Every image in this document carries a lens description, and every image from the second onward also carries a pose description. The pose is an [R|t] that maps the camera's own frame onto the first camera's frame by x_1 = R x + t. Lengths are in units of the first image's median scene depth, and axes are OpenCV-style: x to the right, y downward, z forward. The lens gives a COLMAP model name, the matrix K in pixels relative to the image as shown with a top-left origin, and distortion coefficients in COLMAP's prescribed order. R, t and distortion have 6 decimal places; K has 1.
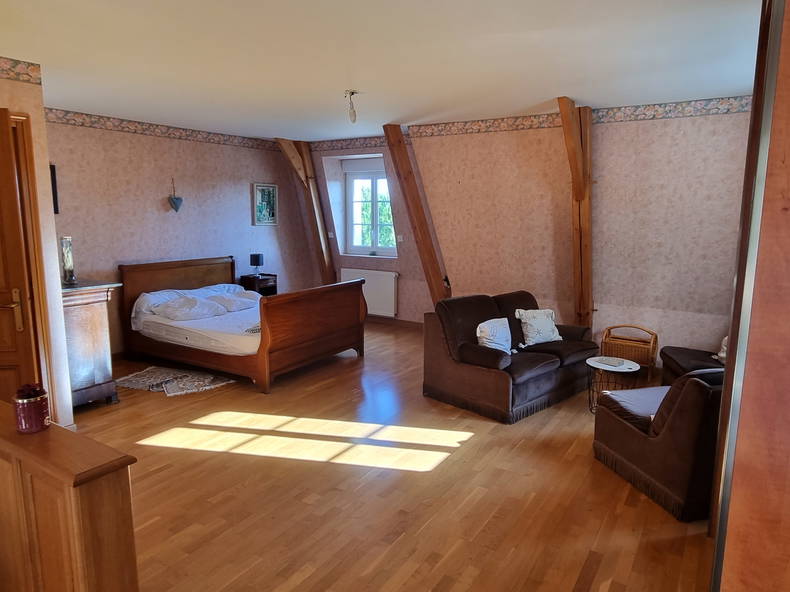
lens RADIAL K [[533.8, 0, 395.0], [0, 533.8, 296.0], [0, 0, 1]] dist [0.000346, 0.000714]
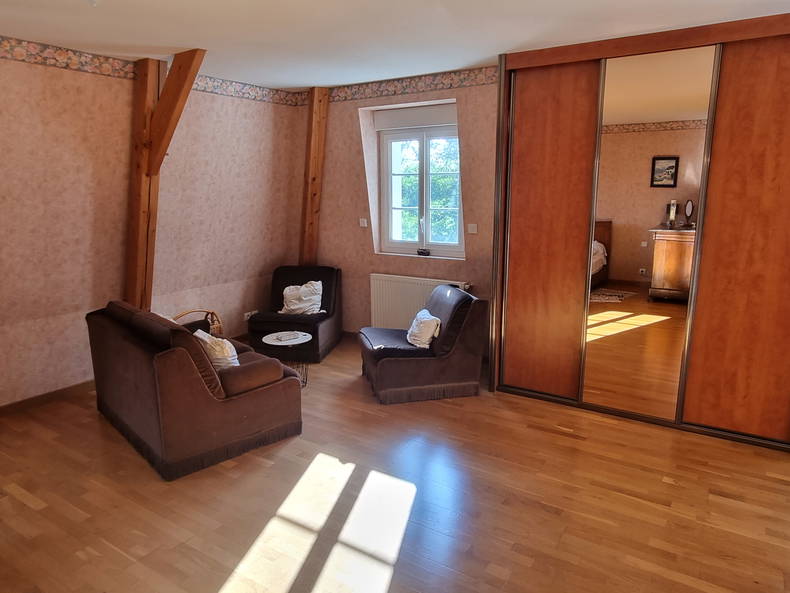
lens RADIAL K [[533.8, 0, 395.0], [0, 533.8, 296.5], [0, 0, 1]] dist [0.000346, 0.000714]
pose [[0.015603, -0.207815, 0.978044, -0.540108], [0.166943, 0.964974, 0.202375, -0.115232], [-0.985843, 0.160120, 0.049750, 0.690169]]
